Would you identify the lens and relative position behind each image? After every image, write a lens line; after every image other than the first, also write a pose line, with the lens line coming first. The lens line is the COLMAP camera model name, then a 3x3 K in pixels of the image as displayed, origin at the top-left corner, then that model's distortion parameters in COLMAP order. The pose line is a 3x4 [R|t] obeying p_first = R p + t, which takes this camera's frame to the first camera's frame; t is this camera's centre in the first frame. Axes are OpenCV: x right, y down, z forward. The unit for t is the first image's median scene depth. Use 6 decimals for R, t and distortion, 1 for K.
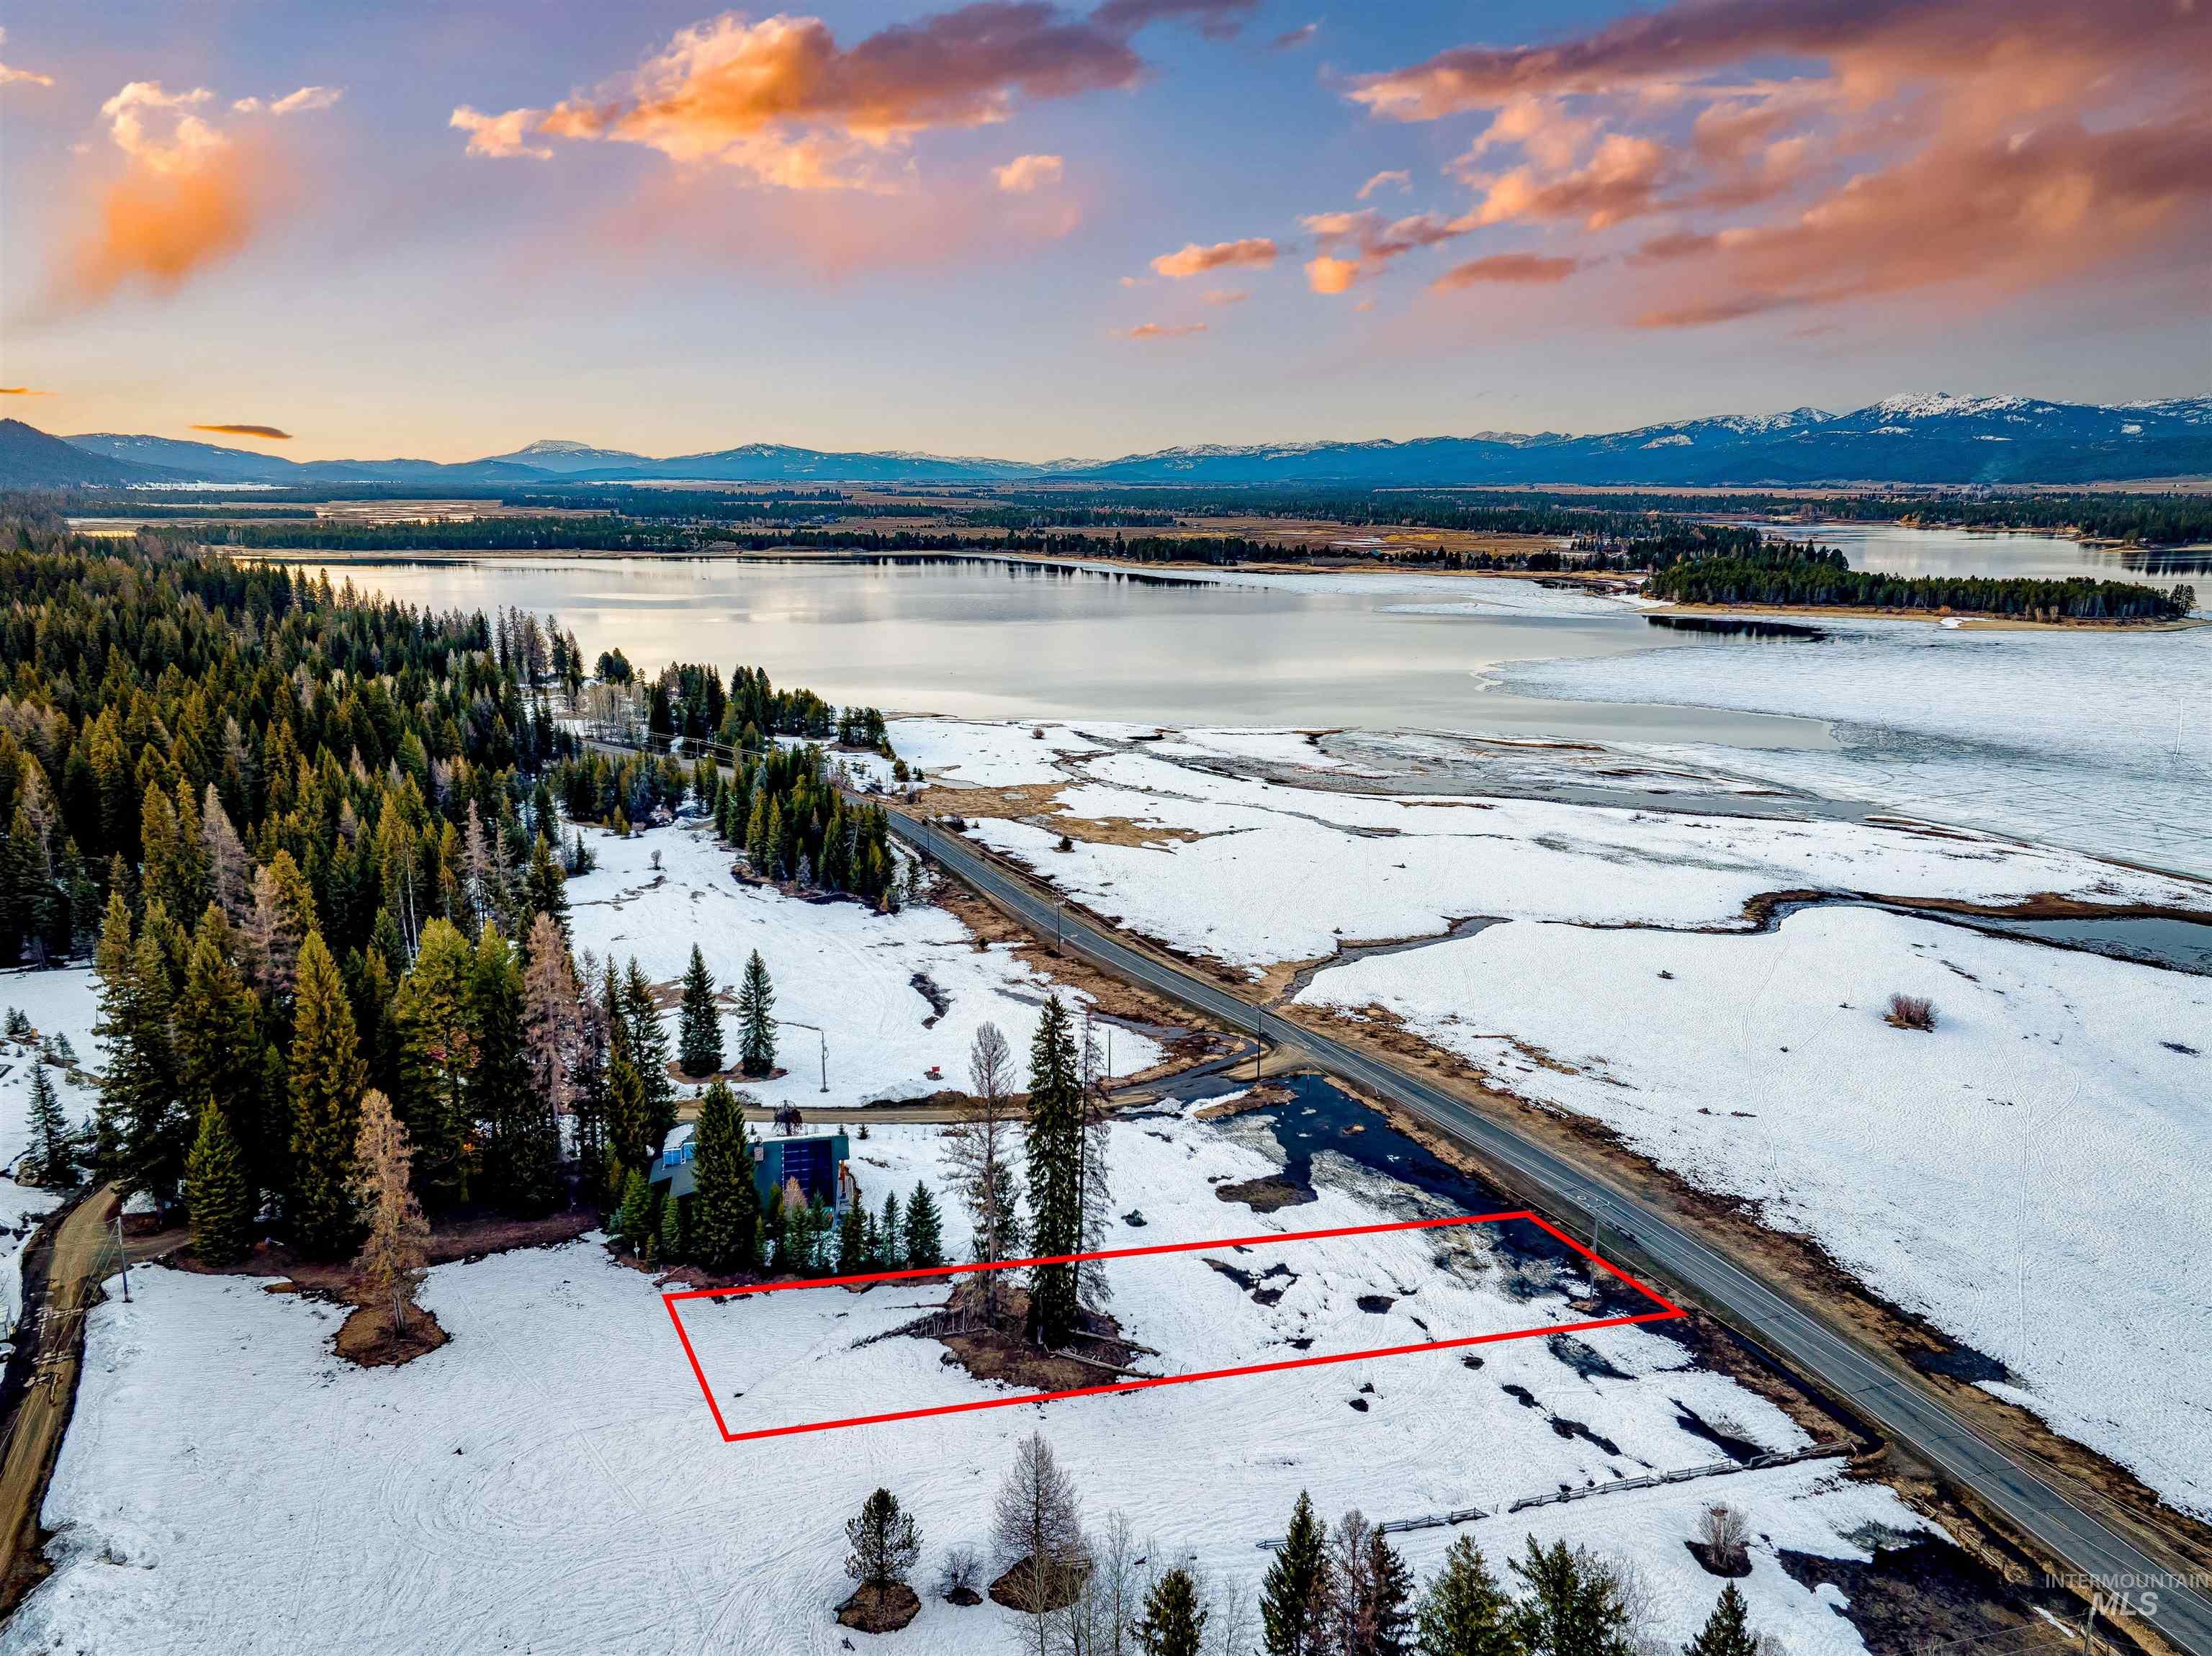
lens RADIAL K [[1519.1, 0, 1103.3], [0, 1519.1, 886.6], [0, 0, 1]] dist [0.068058, 0.001880]
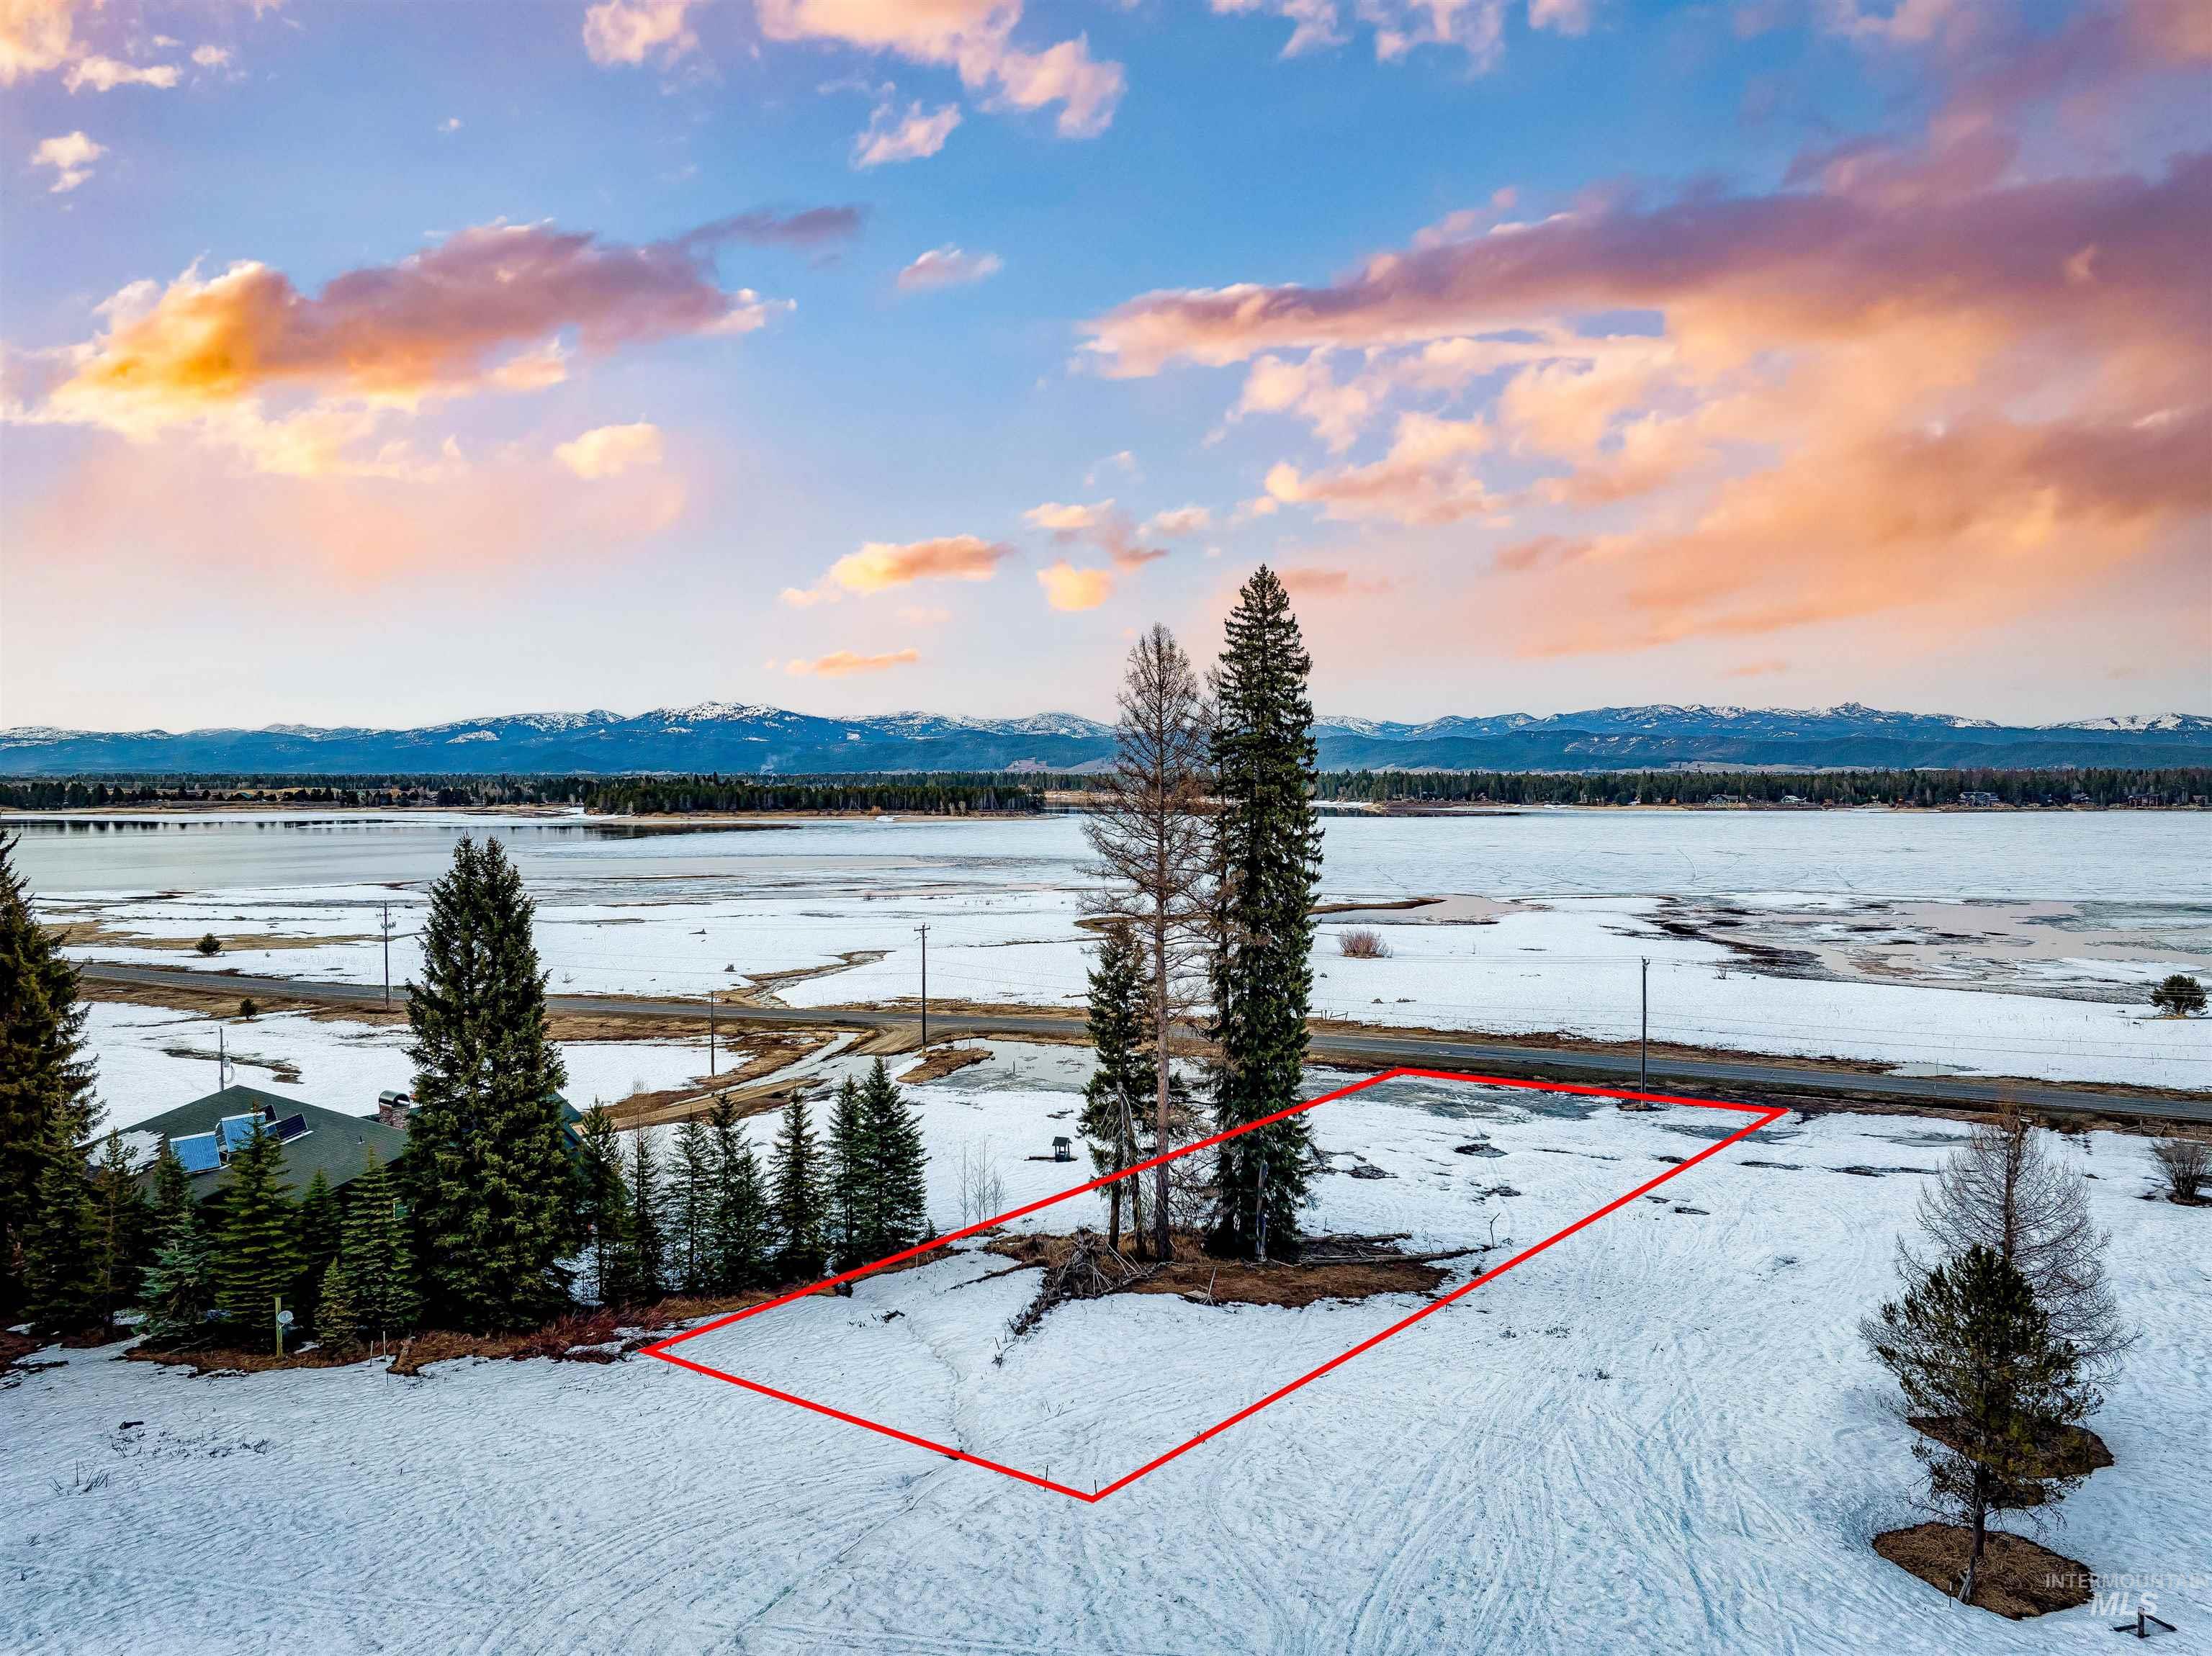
lens RADIAL K [[1576.3, 0, 1106.5], [0, 1576.3, 772.8], [0, 0, 1]] dist [-0.034849, -0.001853]
pose [[0.743629, -0.003877, 0.668581, -0.279009], [0.179563, 0.964403, -0.194126, 0.149565], [-0.644029, 0.264410, 0.717854, 0.389989]]
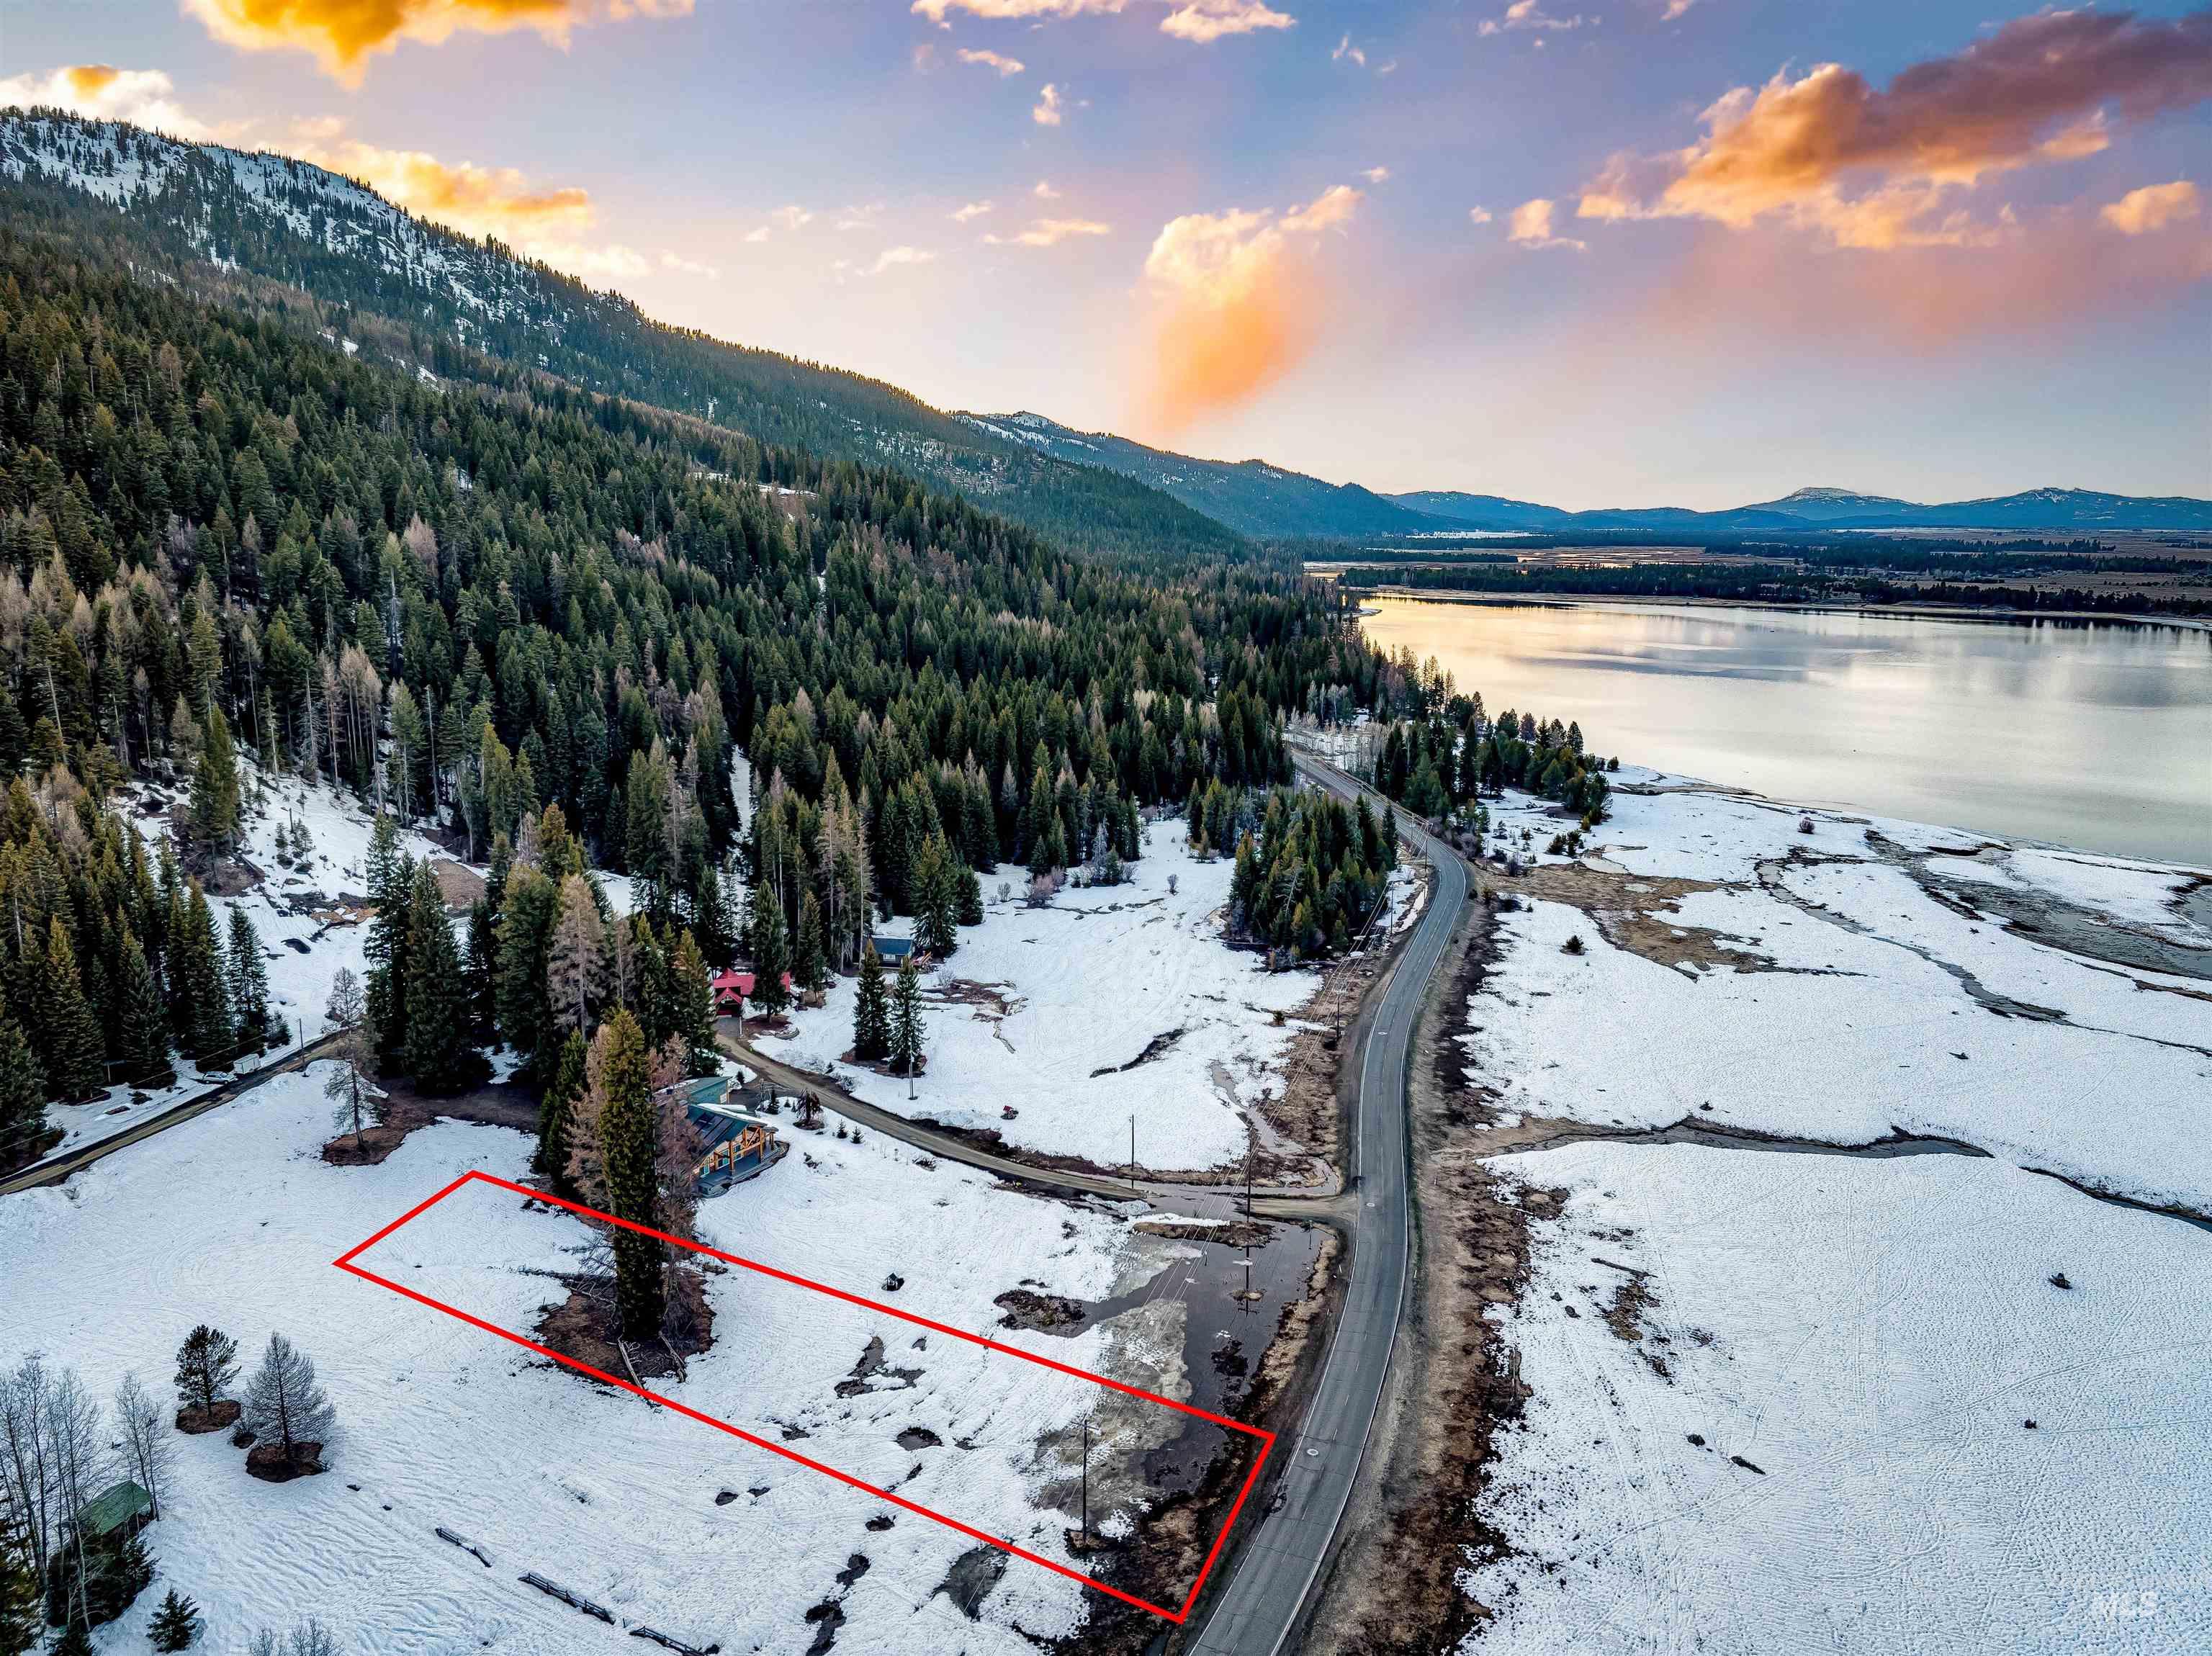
lens RADIAL K [[1576.3, 0, 1106.5], [0, 1576.3, 772.8], [0, 0, 1]] dist [-0.034849, -0.001853]
pose [[0.724473, 0.113537, -0.679888, 0.581966], [-0.182204, 0.982802, -0.030030, -0.074403], [0.664786, 0.145634, 0.732701, 0.231566]]
